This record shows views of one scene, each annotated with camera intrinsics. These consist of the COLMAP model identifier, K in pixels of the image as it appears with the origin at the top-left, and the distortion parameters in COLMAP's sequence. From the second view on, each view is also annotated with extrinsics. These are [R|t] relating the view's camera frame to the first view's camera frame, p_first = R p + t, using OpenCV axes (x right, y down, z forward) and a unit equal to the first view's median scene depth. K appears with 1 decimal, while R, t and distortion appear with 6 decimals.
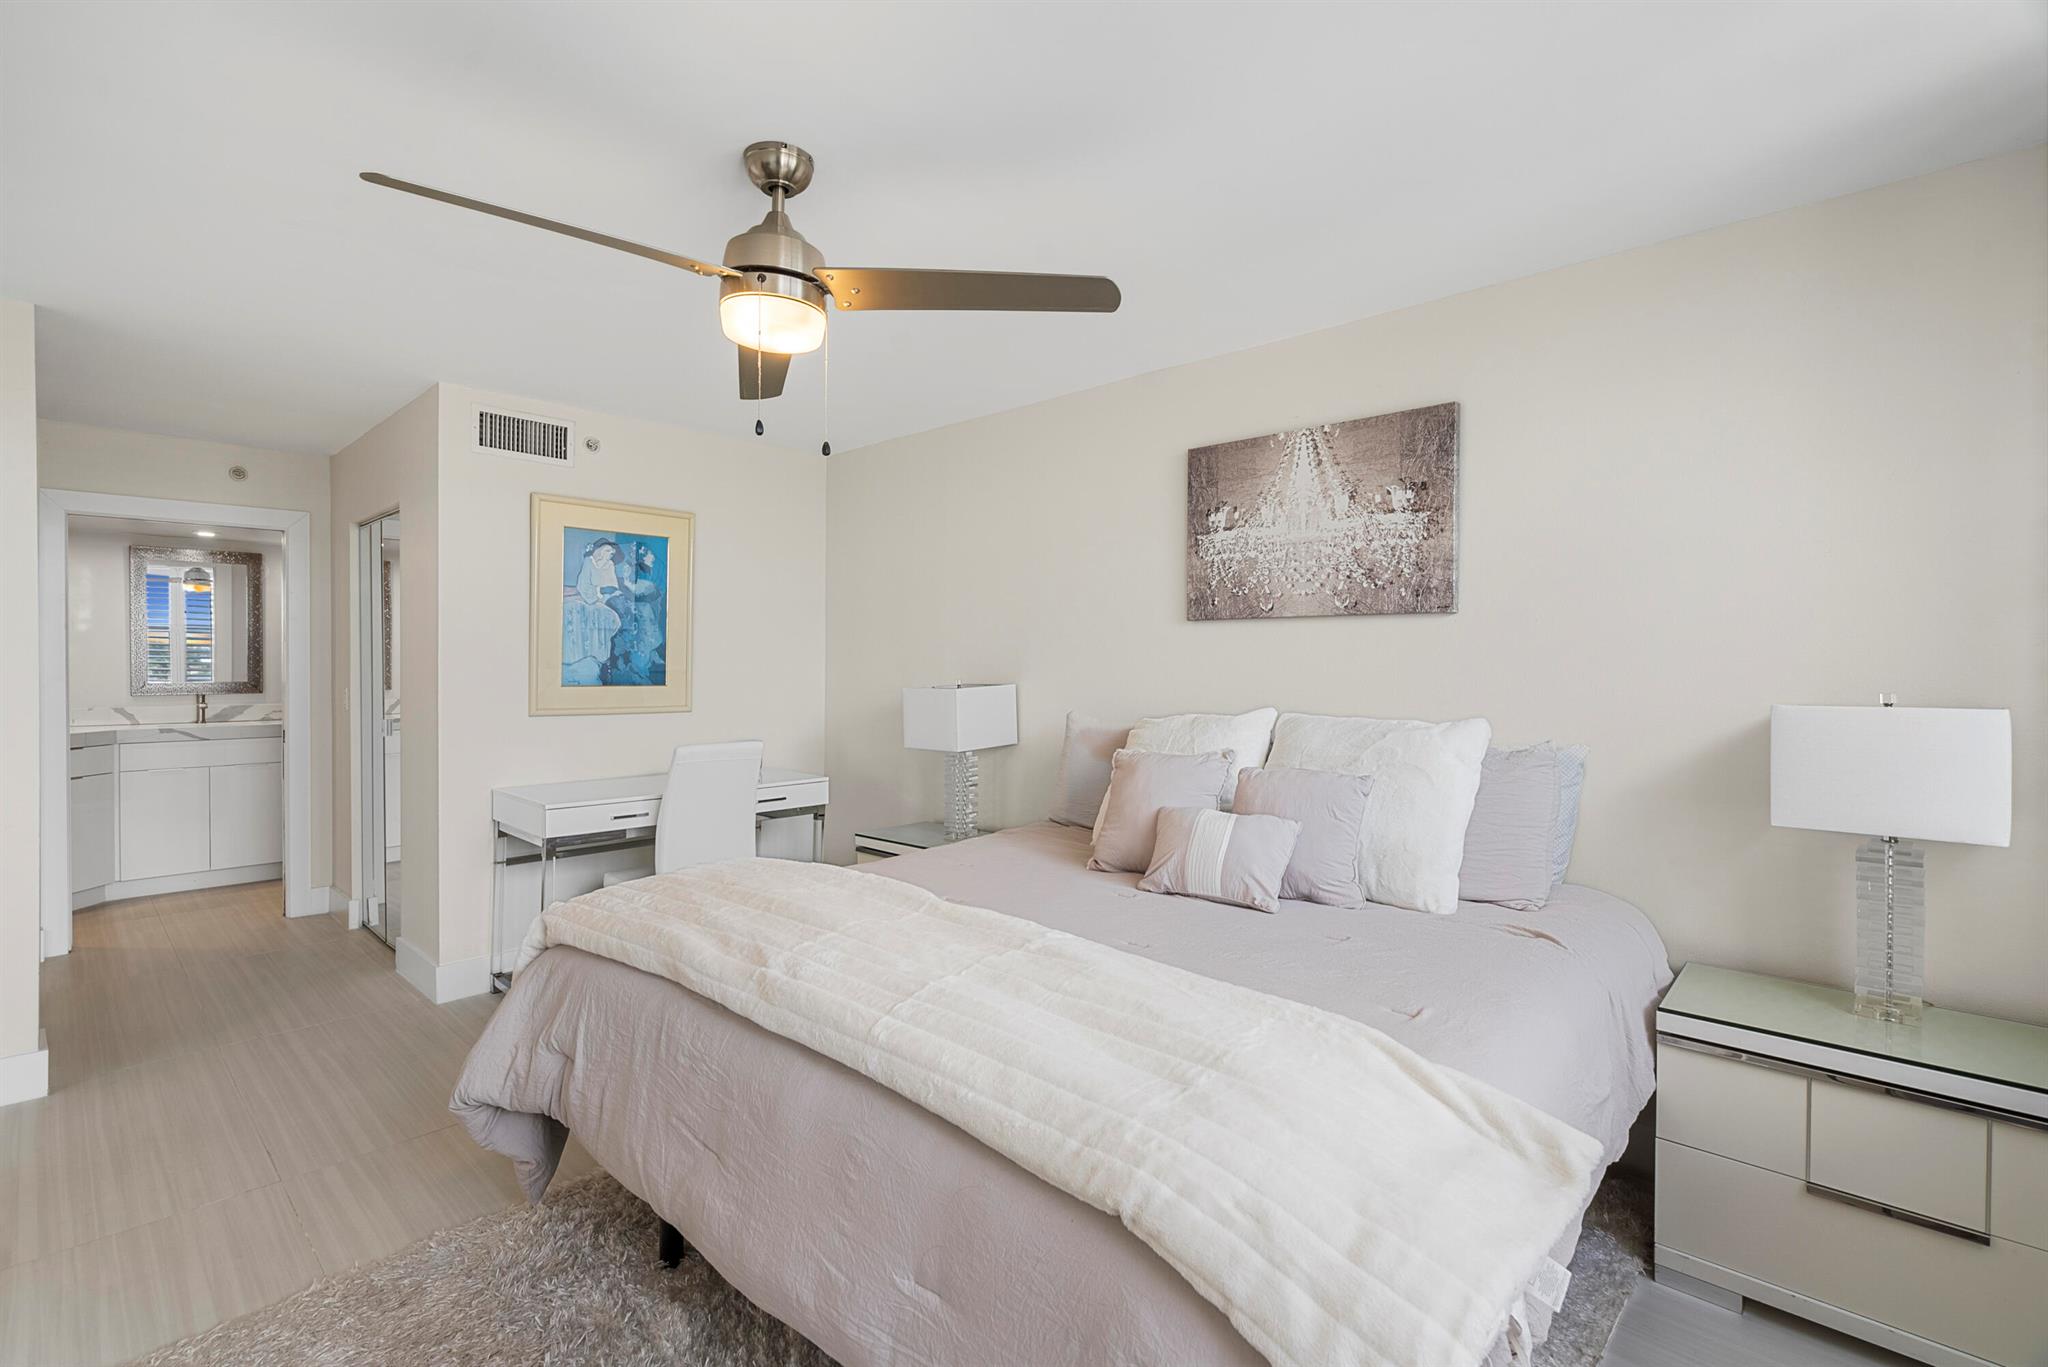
lens RADIAL K [[945.5, 0, 1028.0], [0, 945.5, 675.2], [0, 0, 1]] dist [-0.004690, 0.002309]
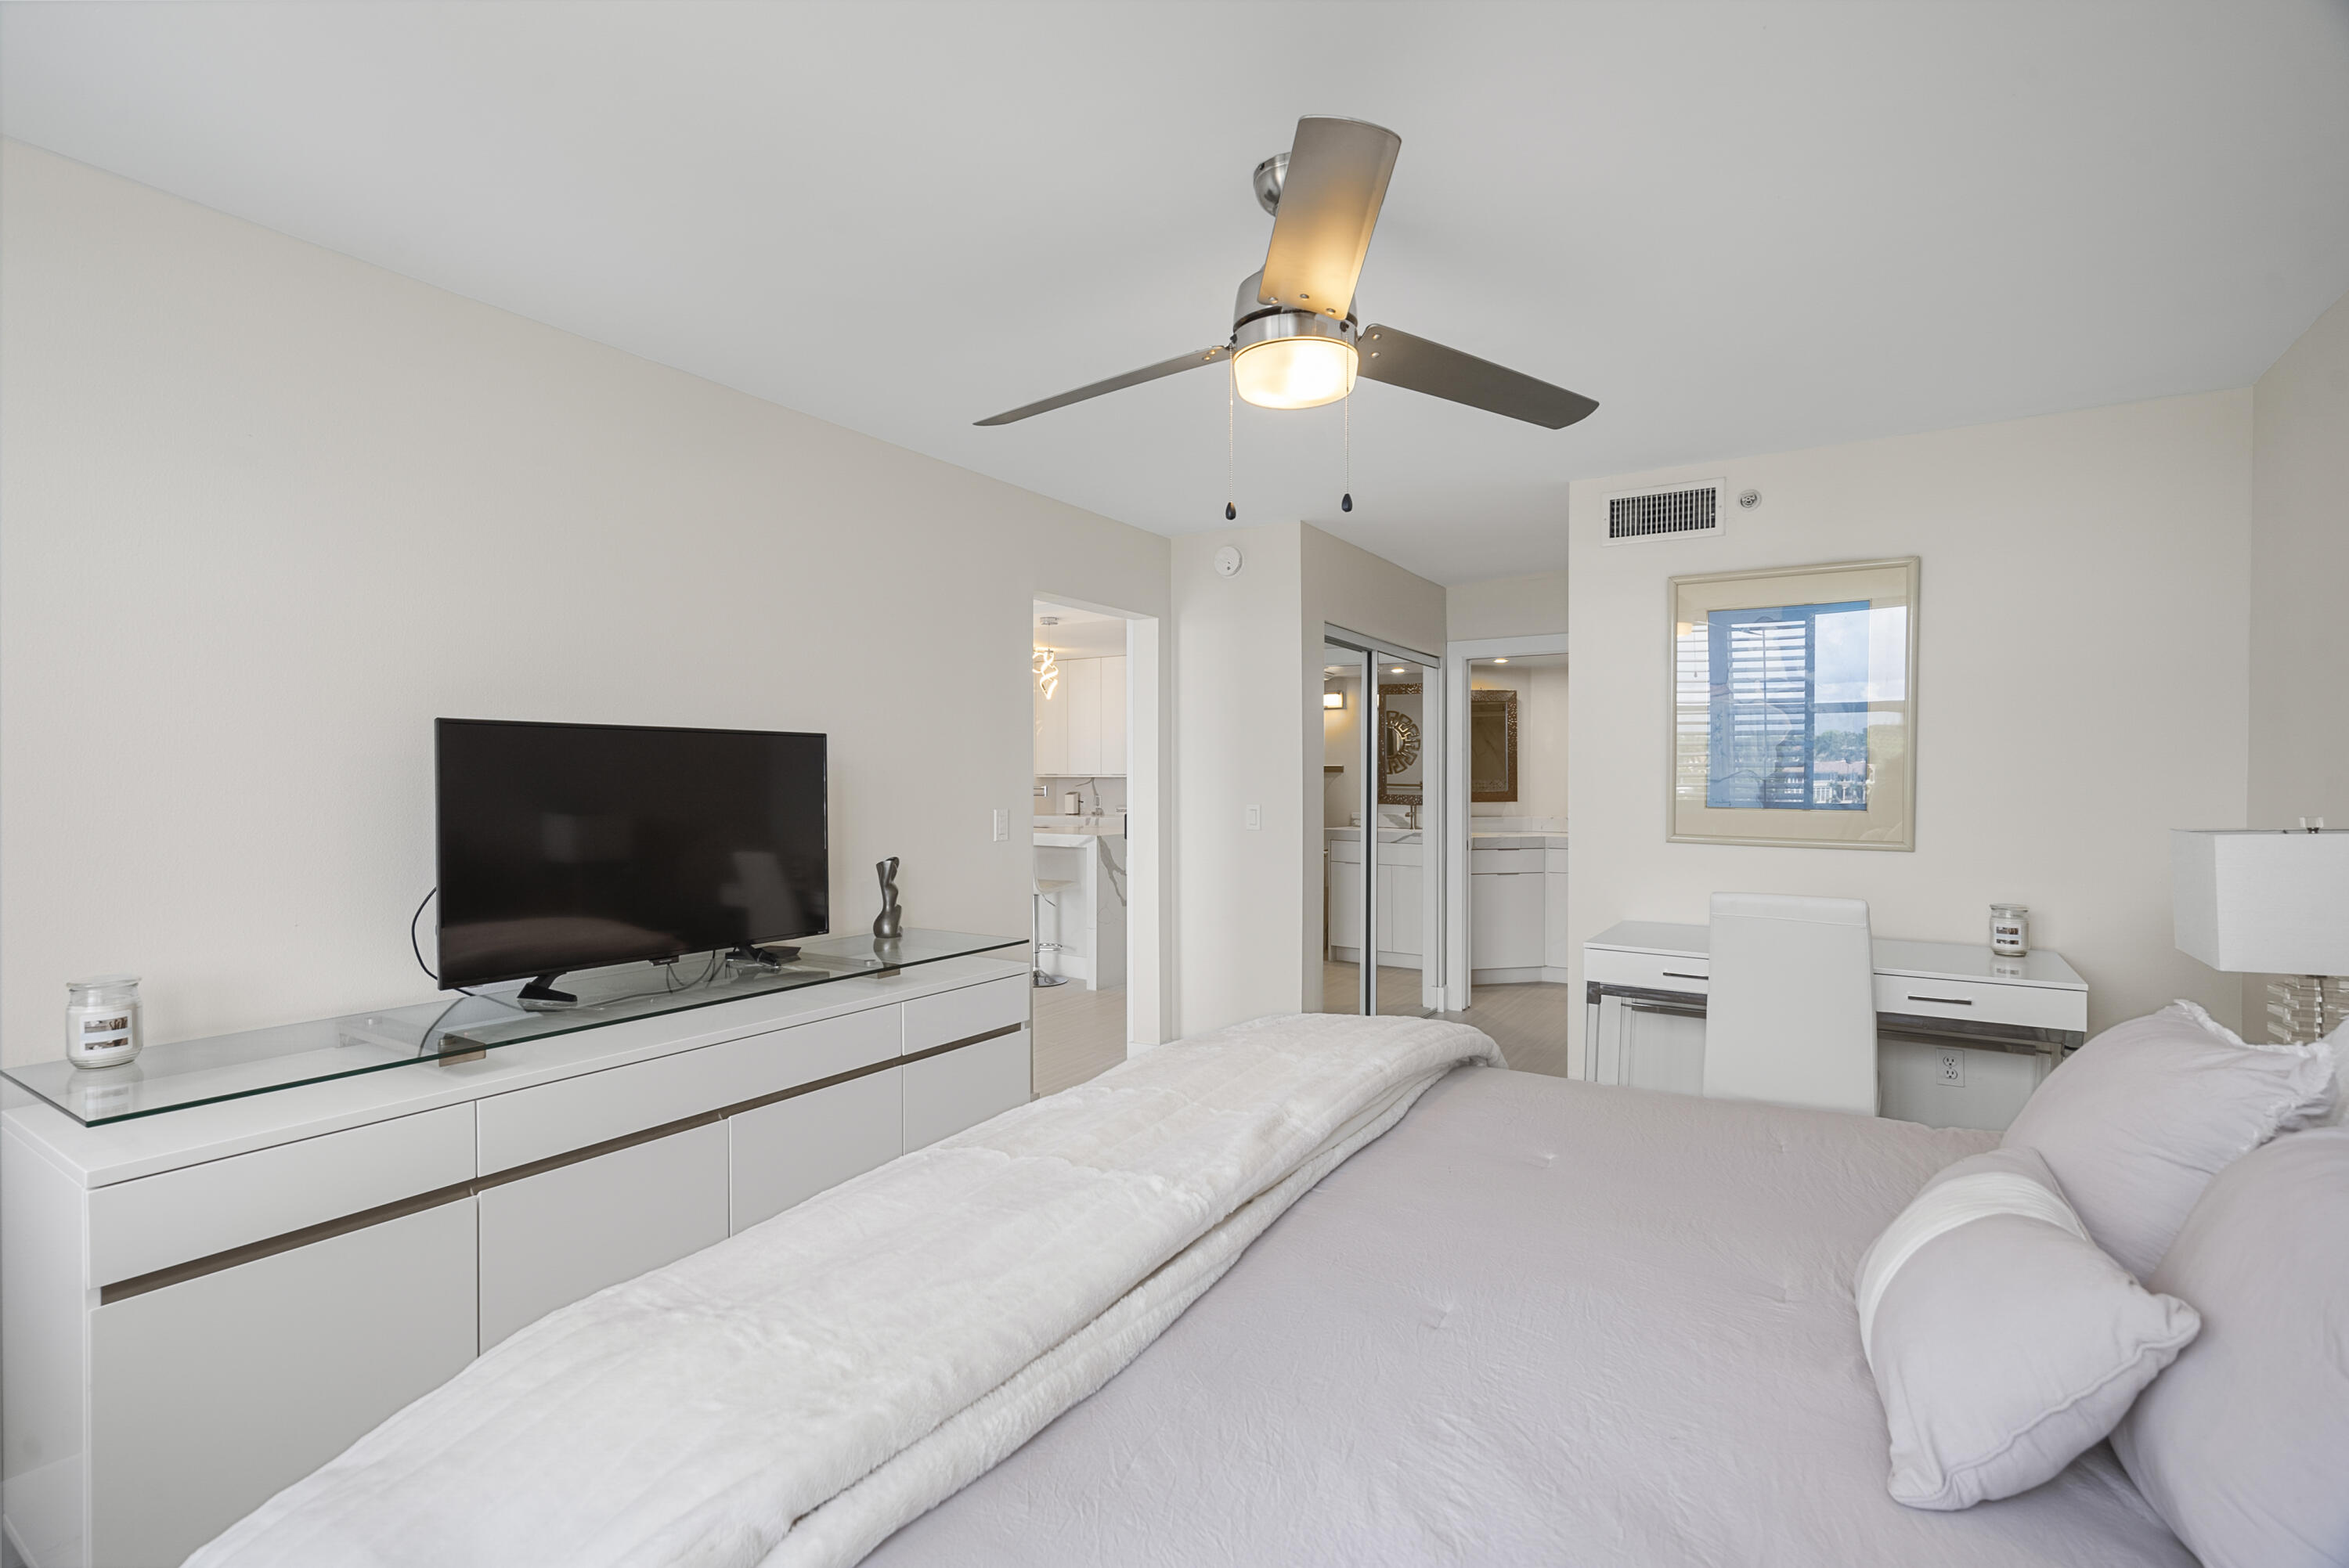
lens RADIAL K [[1084.3, 0, 1172.0], [0, 1084.3, 785.3], [0, 0, 1]] dist [-0.004690, 0.002309]
pose [[0.194682, 0.005084, -0.980853, 0.329223], [-0.008067, 0.999961, 0.003581, -0.007311], [0.980833, 0.007216, 0.194716, 0.364814]]
